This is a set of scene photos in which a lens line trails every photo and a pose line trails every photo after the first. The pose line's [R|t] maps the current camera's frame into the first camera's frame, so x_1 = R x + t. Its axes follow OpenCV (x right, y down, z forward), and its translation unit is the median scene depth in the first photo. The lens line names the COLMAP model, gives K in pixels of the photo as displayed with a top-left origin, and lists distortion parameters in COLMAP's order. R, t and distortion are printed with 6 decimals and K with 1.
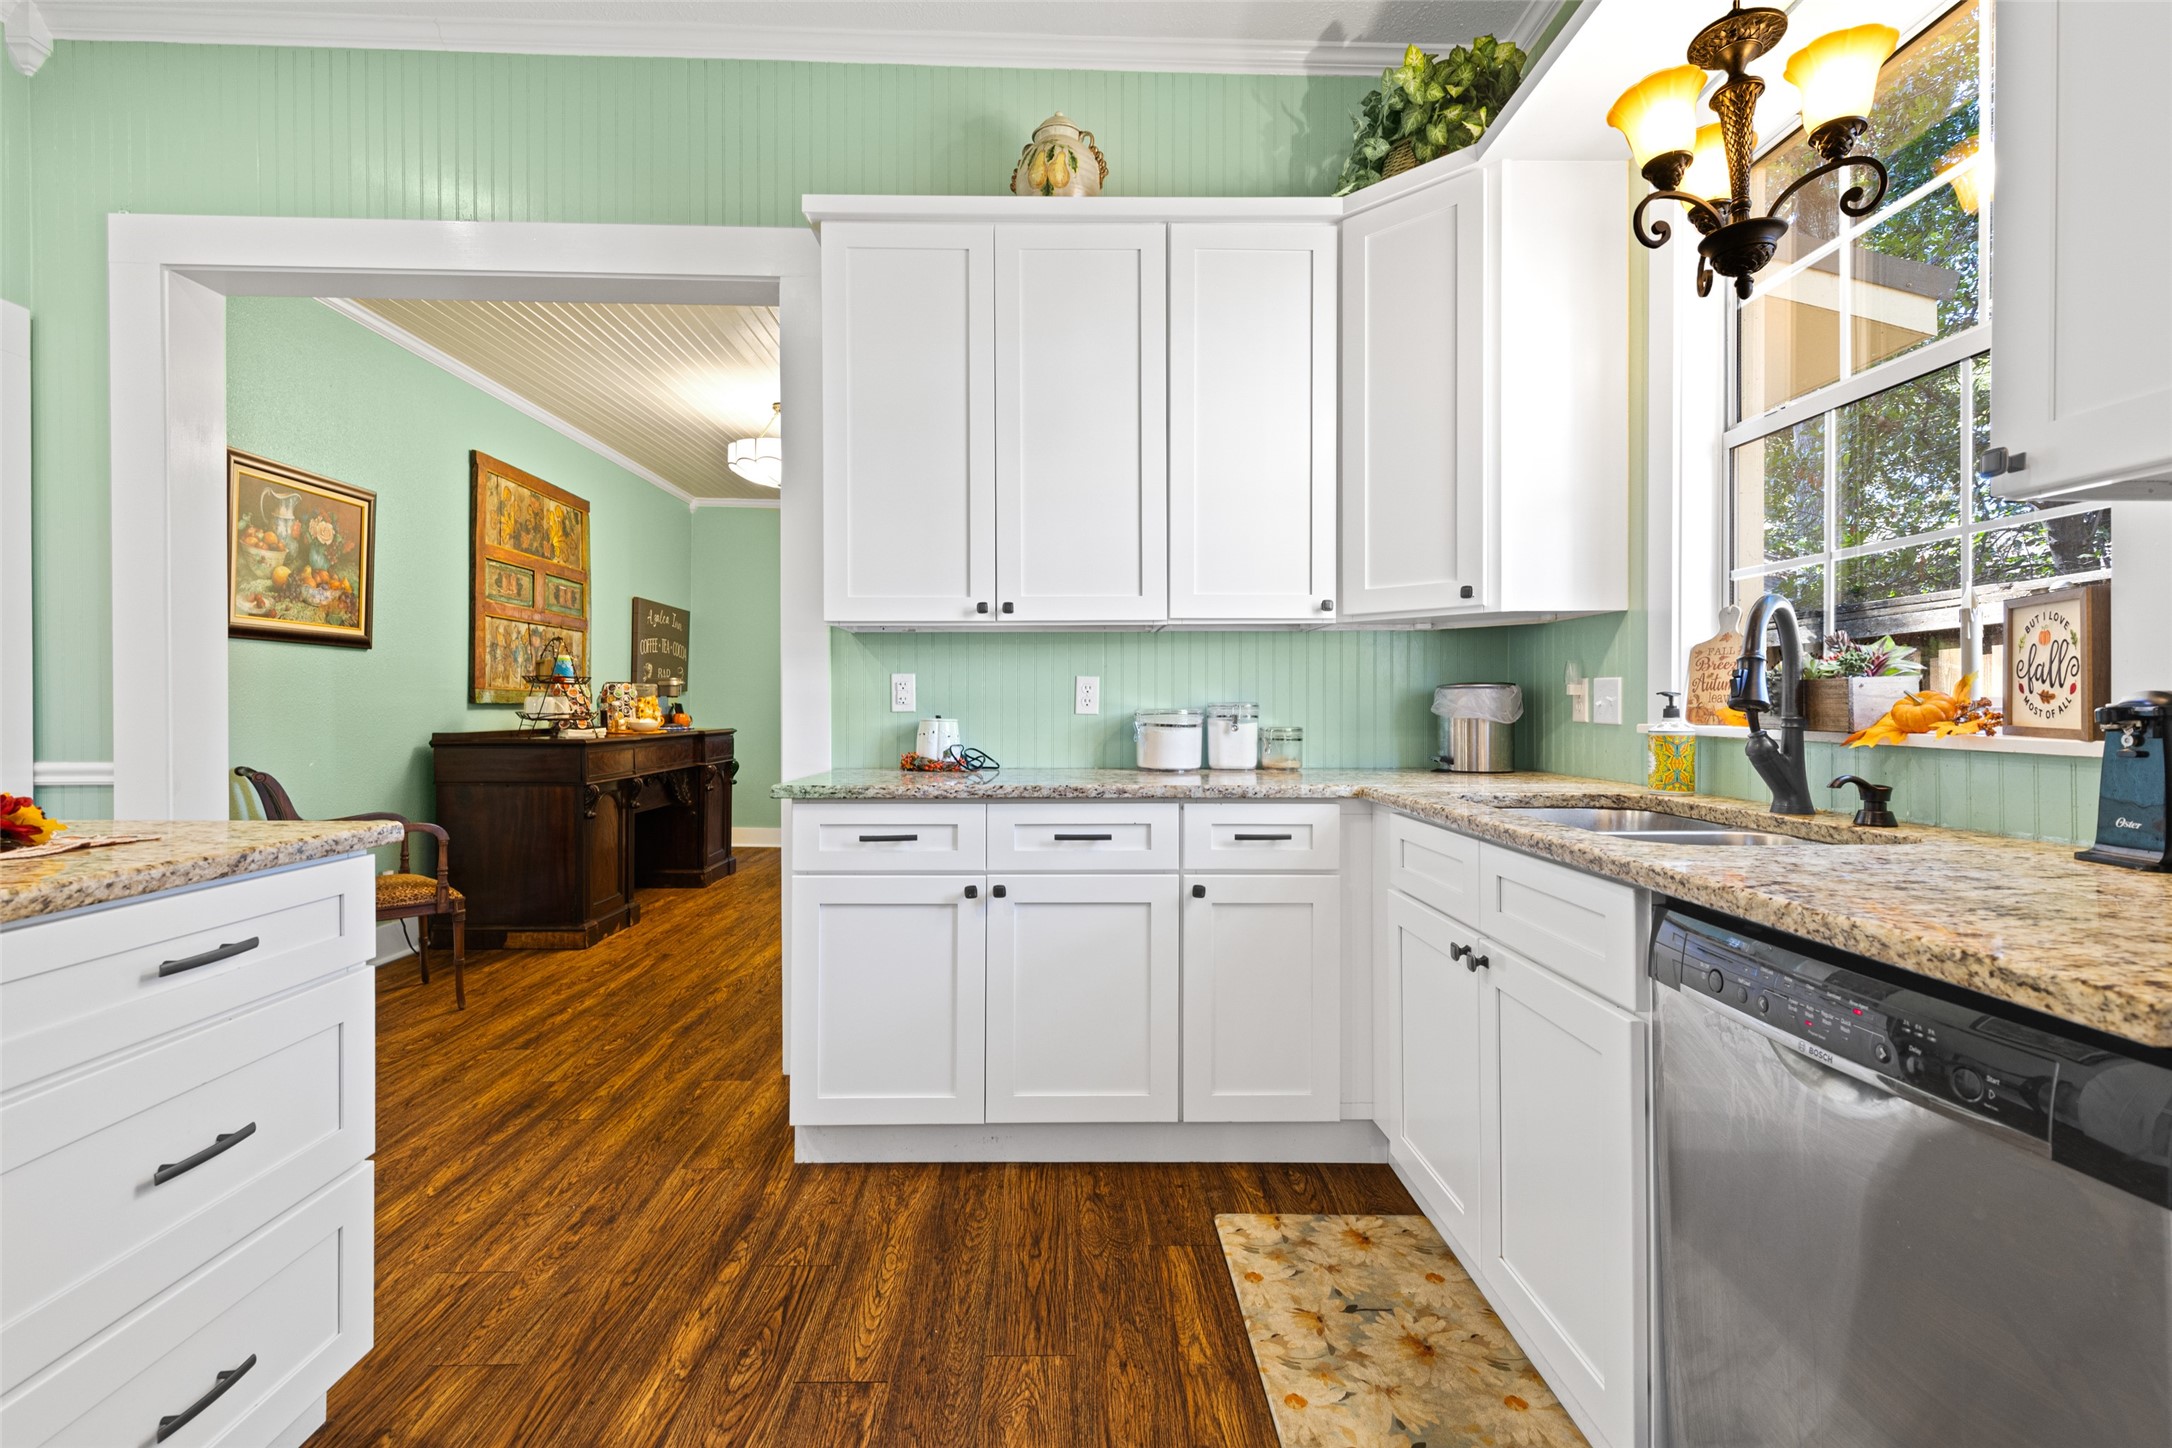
lens RADIAL K [[988.5, 0, 1077.7], [0, 988.5, 710.9], [0, 0, 1]] dist [0.008009, -0.001582]
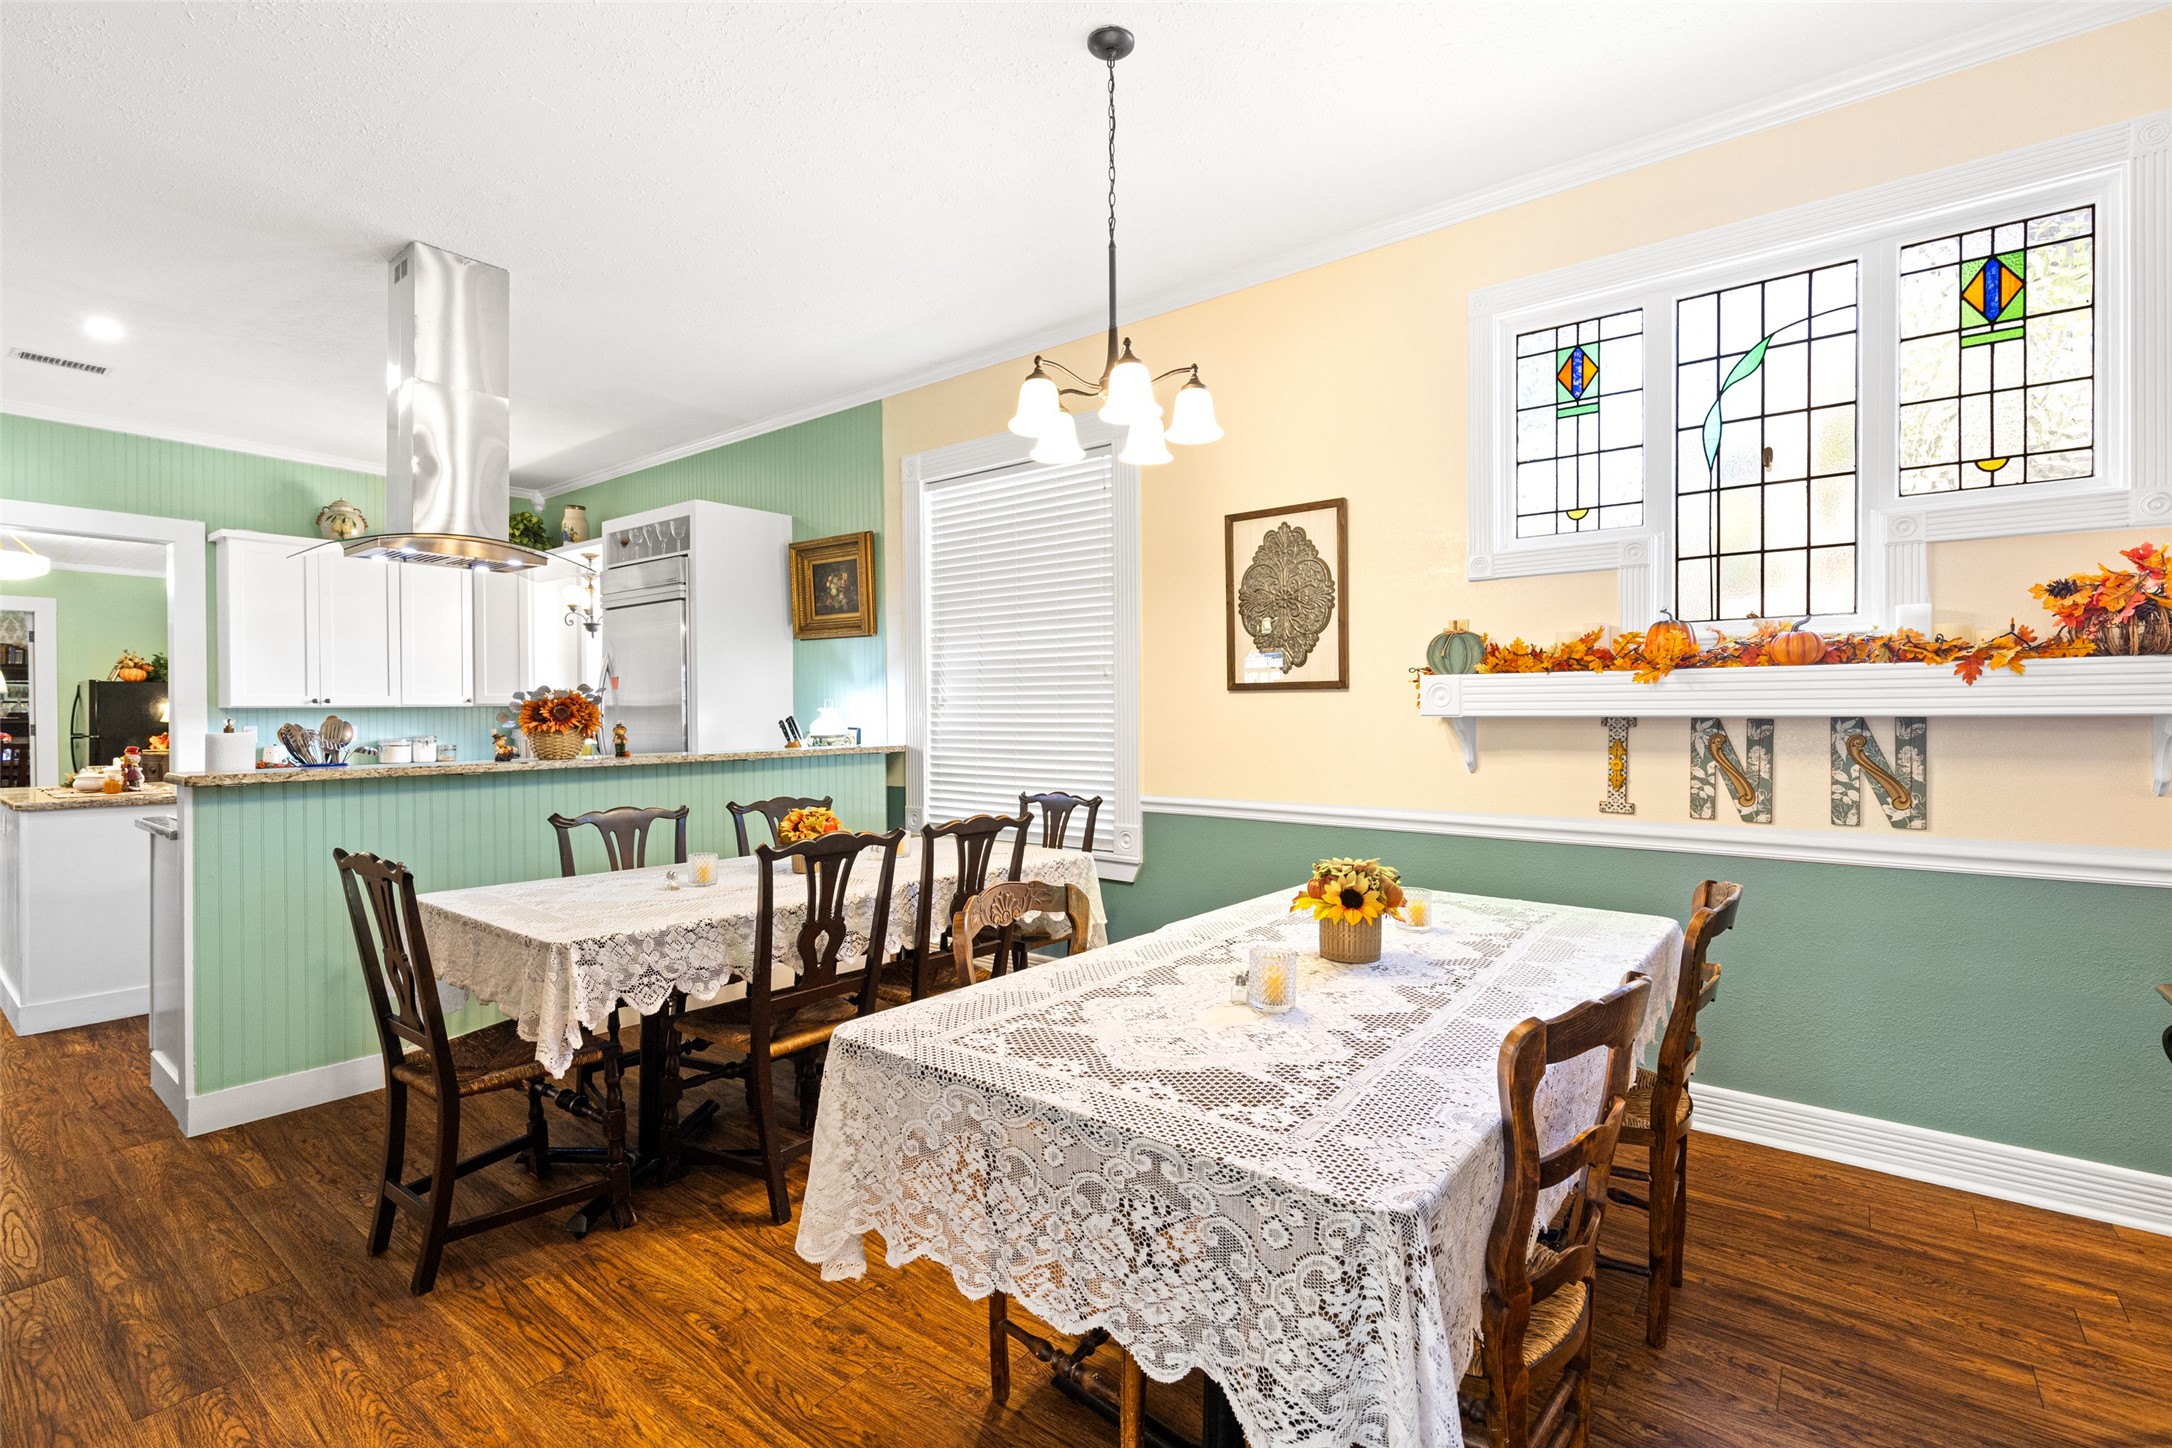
lens RADIAL K [[988.5, 0, 1089.9], [0, 988.5, 718.0], [0, 0, 1]] dist [0.008009, -0.001582]
pose [[0.635865, -0.005520, 0.771780, -0.771071], [0.007463, 0.999972, 0.001003, -0.048318], [-0.771764, 0.005122, 0.635889, -2.066040]]
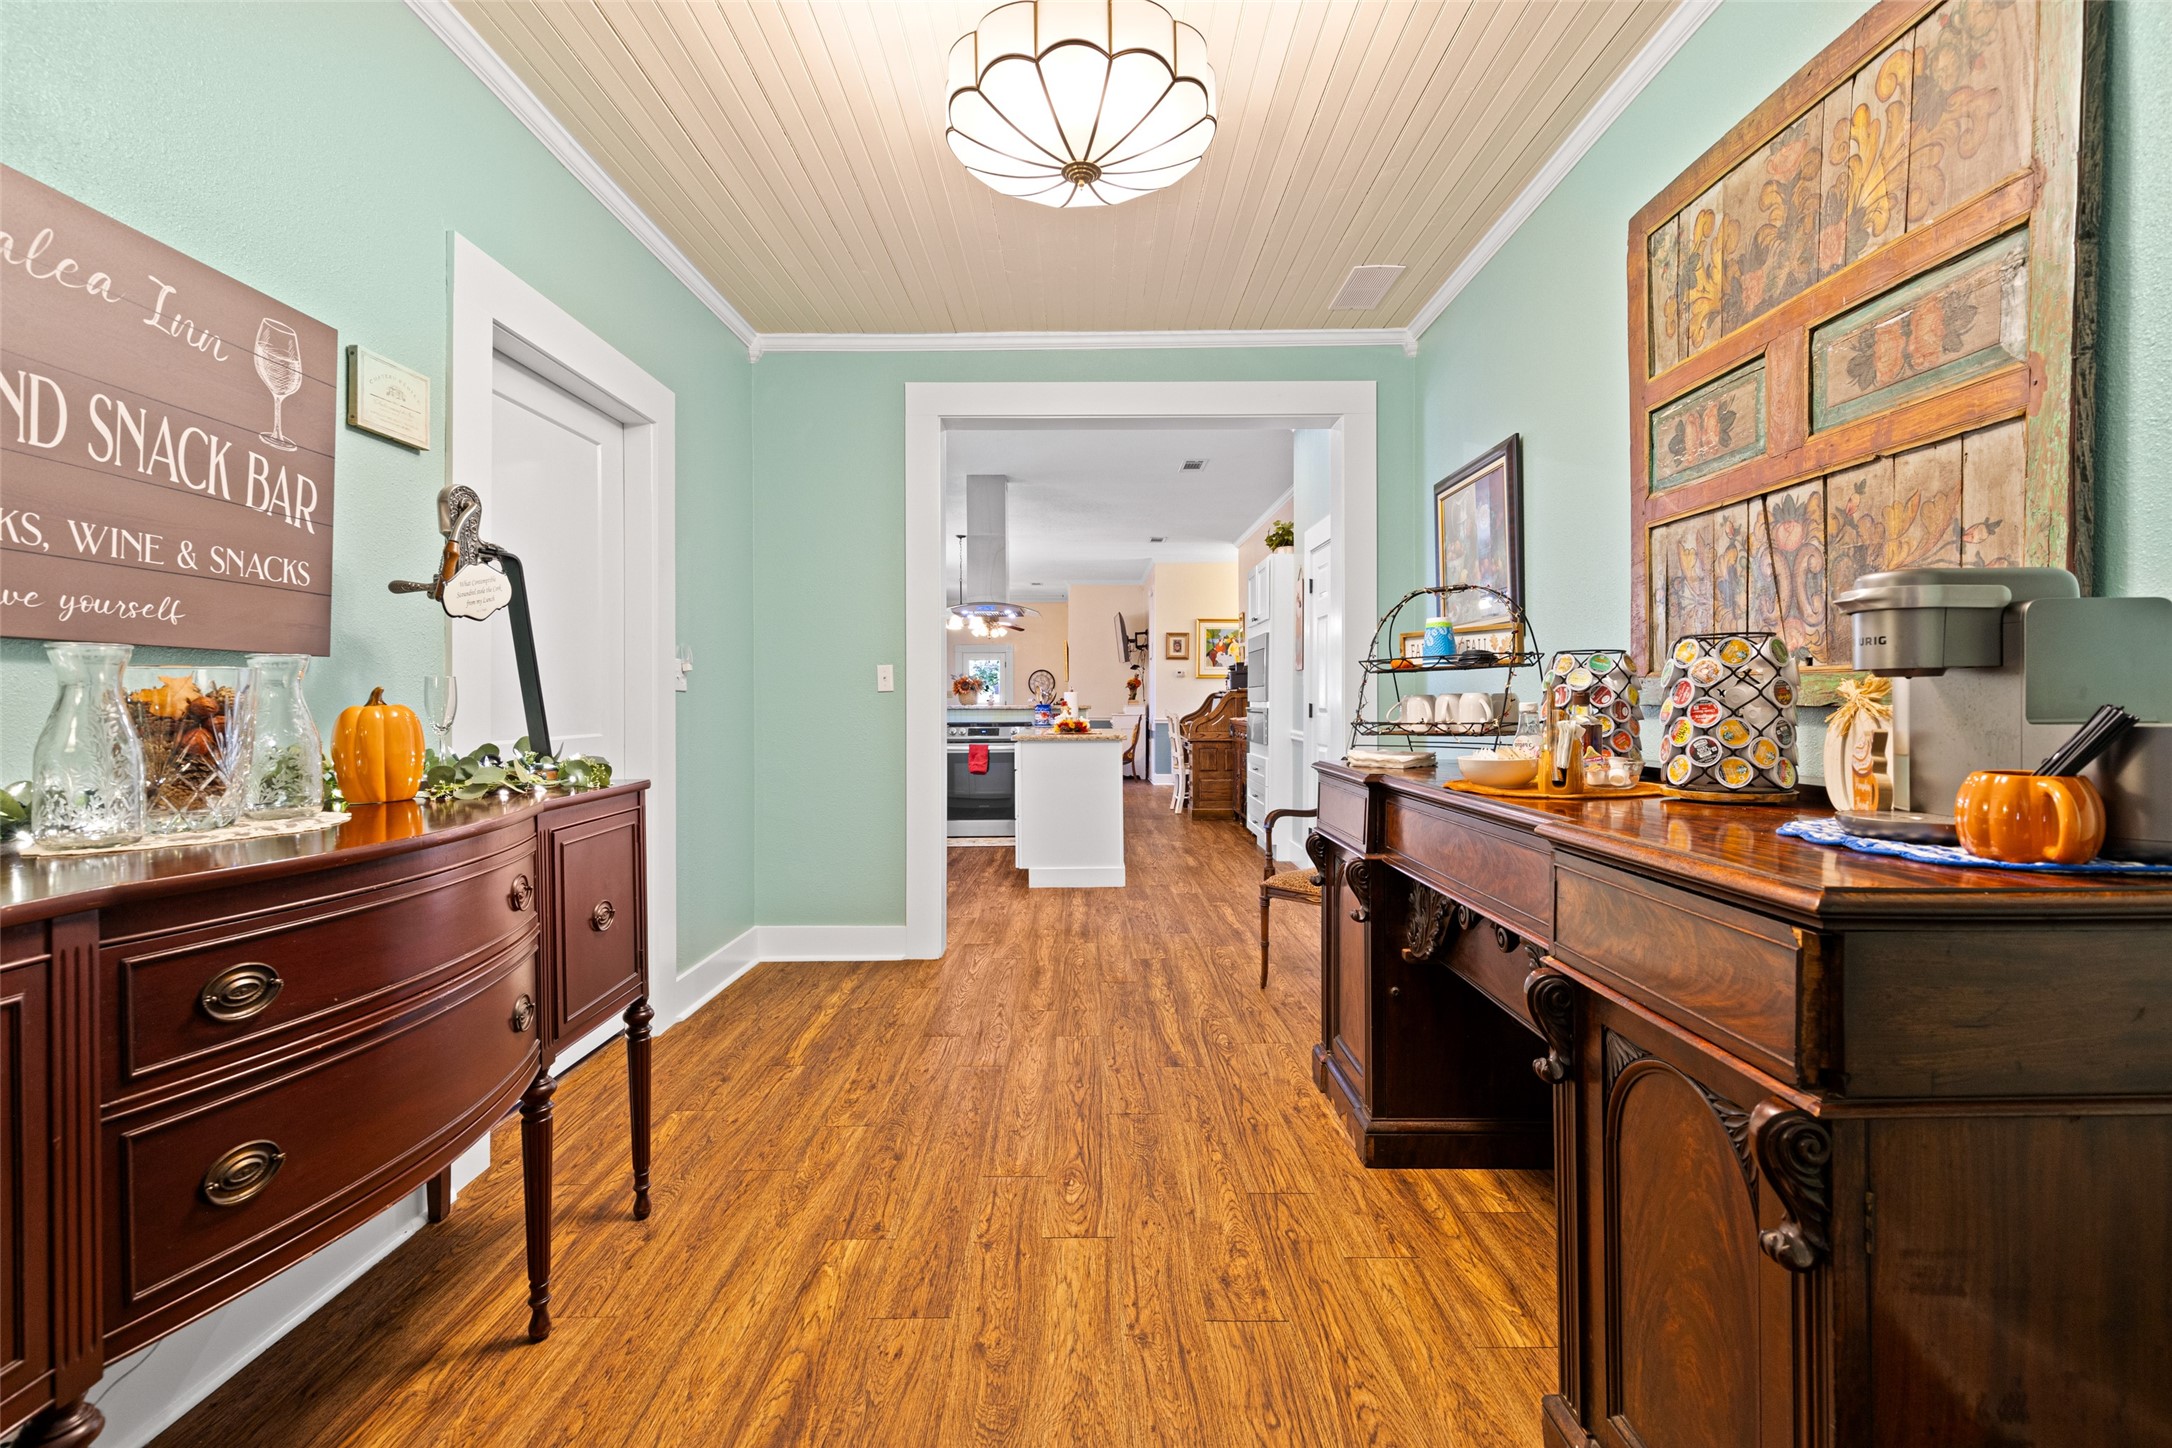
lens RADIAL K [[988.5, 0, 1072.0], [0, 988.5, 709.2], [0, 0, 1]] dist [0.008009, -0.001582]
pose [[-0.999450, 0.001560, 0.033135, -0.600513], [0.001889, 0.999949, 0.009906, -0.018803], [-0.033118, 0.009963, -0.999402, 2.784585]]
